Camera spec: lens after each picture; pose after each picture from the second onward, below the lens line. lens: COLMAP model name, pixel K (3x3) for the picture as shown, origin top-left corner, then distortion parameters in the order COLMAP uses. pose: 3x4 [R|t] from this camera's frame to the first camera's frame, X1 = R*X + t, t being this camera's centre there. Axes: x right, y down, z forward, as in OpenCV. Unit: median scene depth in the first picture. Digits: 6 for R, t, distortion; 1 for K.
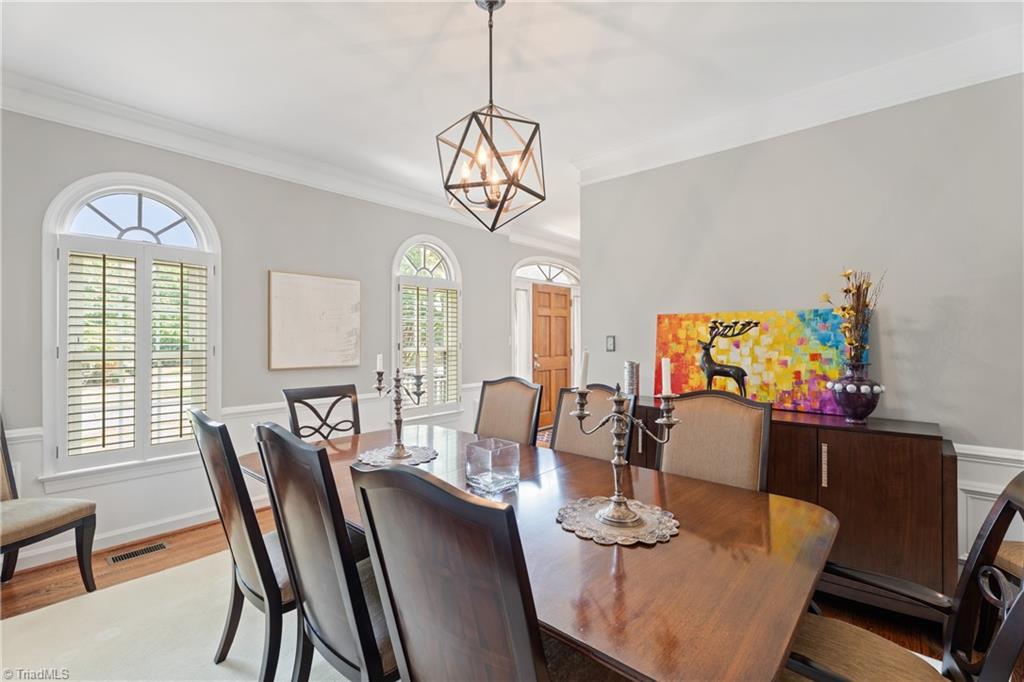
lens RADIAL K [[457.4, 0, 508.2], [0, 457.4, 340.2], [0, 0, 1]] dist [0.000162, 0.000144]
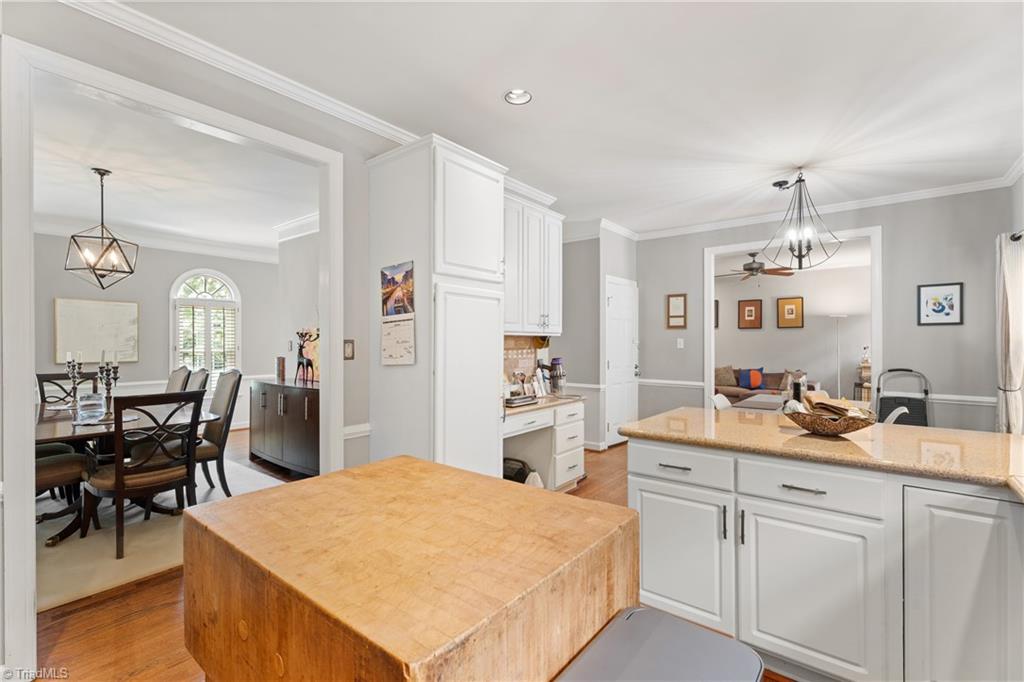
lens RADIAL K [[457.4, 0, 508.2], [0, 457.4, 340.2], [0, 0, 1]] dist [0.000162, 0.000144]
pose [[0.998619, -0.001717, 0.052511, 1.037835], [0.001904, 0.999992, -0.003496, -0.005839], [-0.052504, 0.003591, 0.998614, -0.686033]]
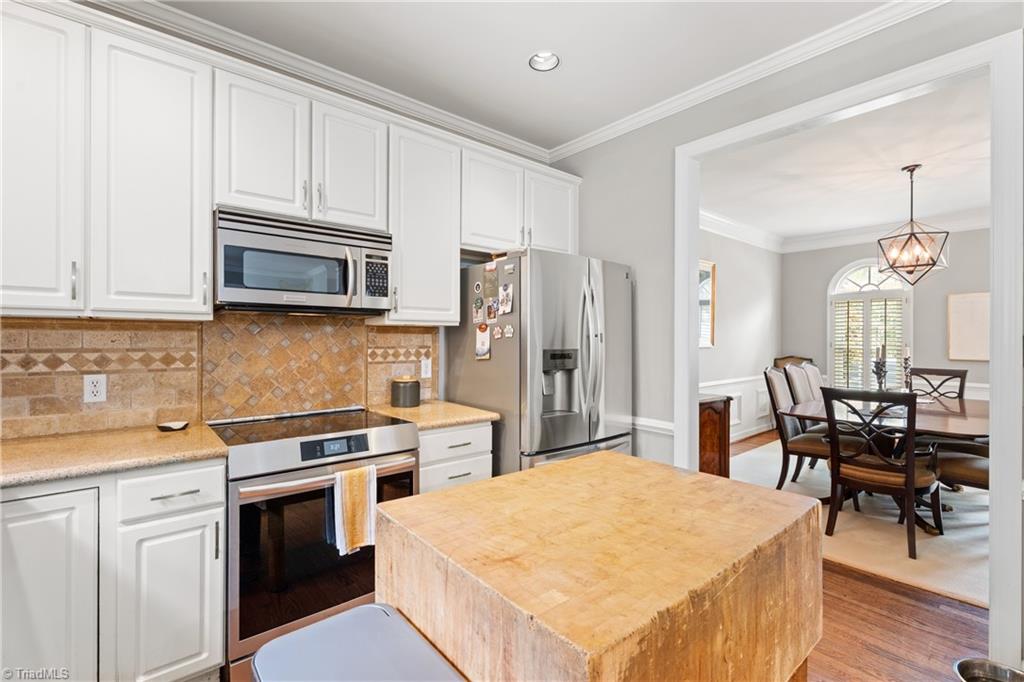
lens RADIAL K [[457.4, 0, 508.2], [0, 457.4, 340.2], [0, 0, 1]] dist [0.000162, 0.000144]
pose [[-0.133232, 0.005885, -0.991067, 1.390448], [-0.003862, 0.999972, 0.006457, -0.005482], [0.991077, 0.004688, -0.133206, -0.301143]]
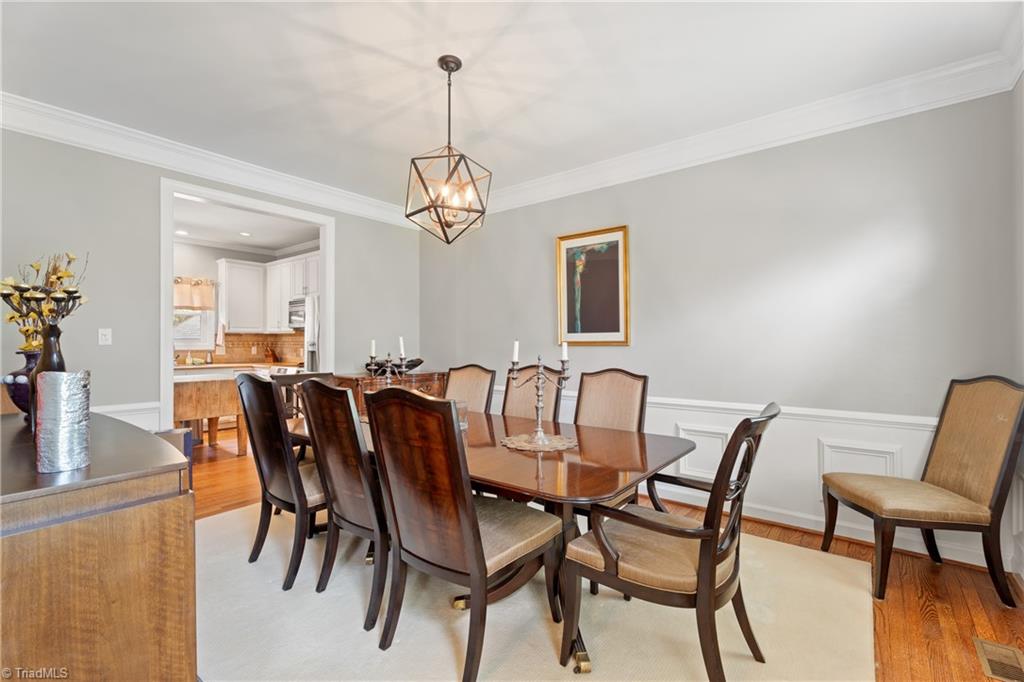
lens RADIAL K [[452.8, 0, 512.0], [0, 452.8, 341.0], [0, 0, 1]] dist [0.000906, 0.000194]
pose [[-0.997992, 0.001595, -0.063323, -0.079144], [0.001691, 0.999998, -0.001462, 0.016491], [0.063320, -0.001566, -0.997992, 1.453946]]
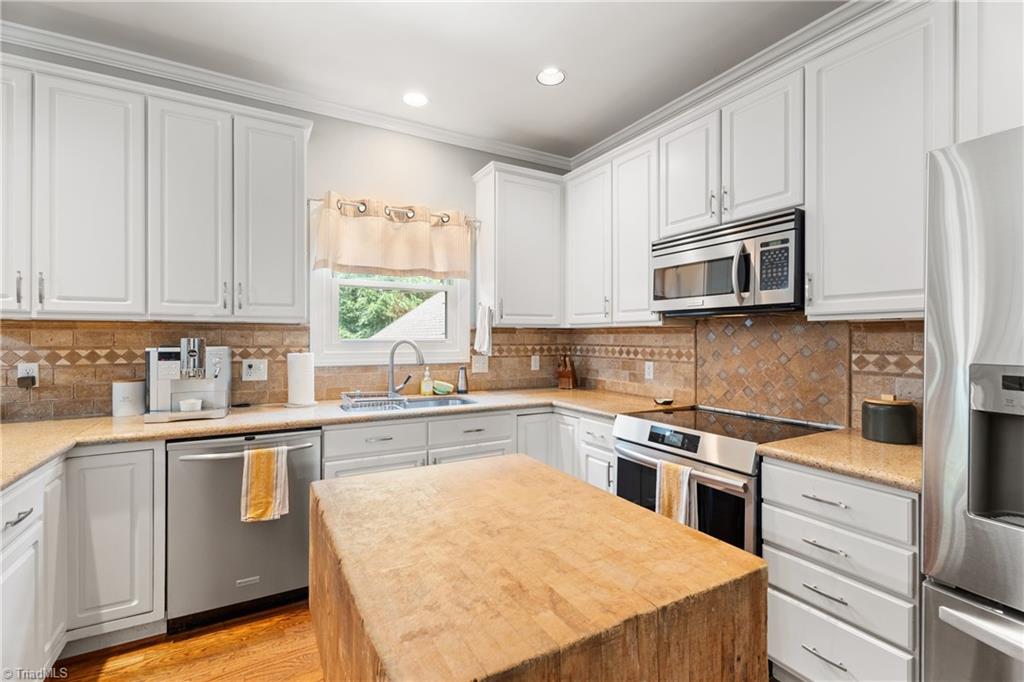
lens RADIAL K [[457.4, 0, 508.2], [0, 457.4, 340.2], [0, 0, 1]] dist [0.000162, 0.000144]
pose [[-0.946256, -0.002250, 0.323410, 0.830864], [-0.000471, 0.999984, 0.005580, -0.004634], [-0.323418, 0.005128, -0.946242, 0.091283]]
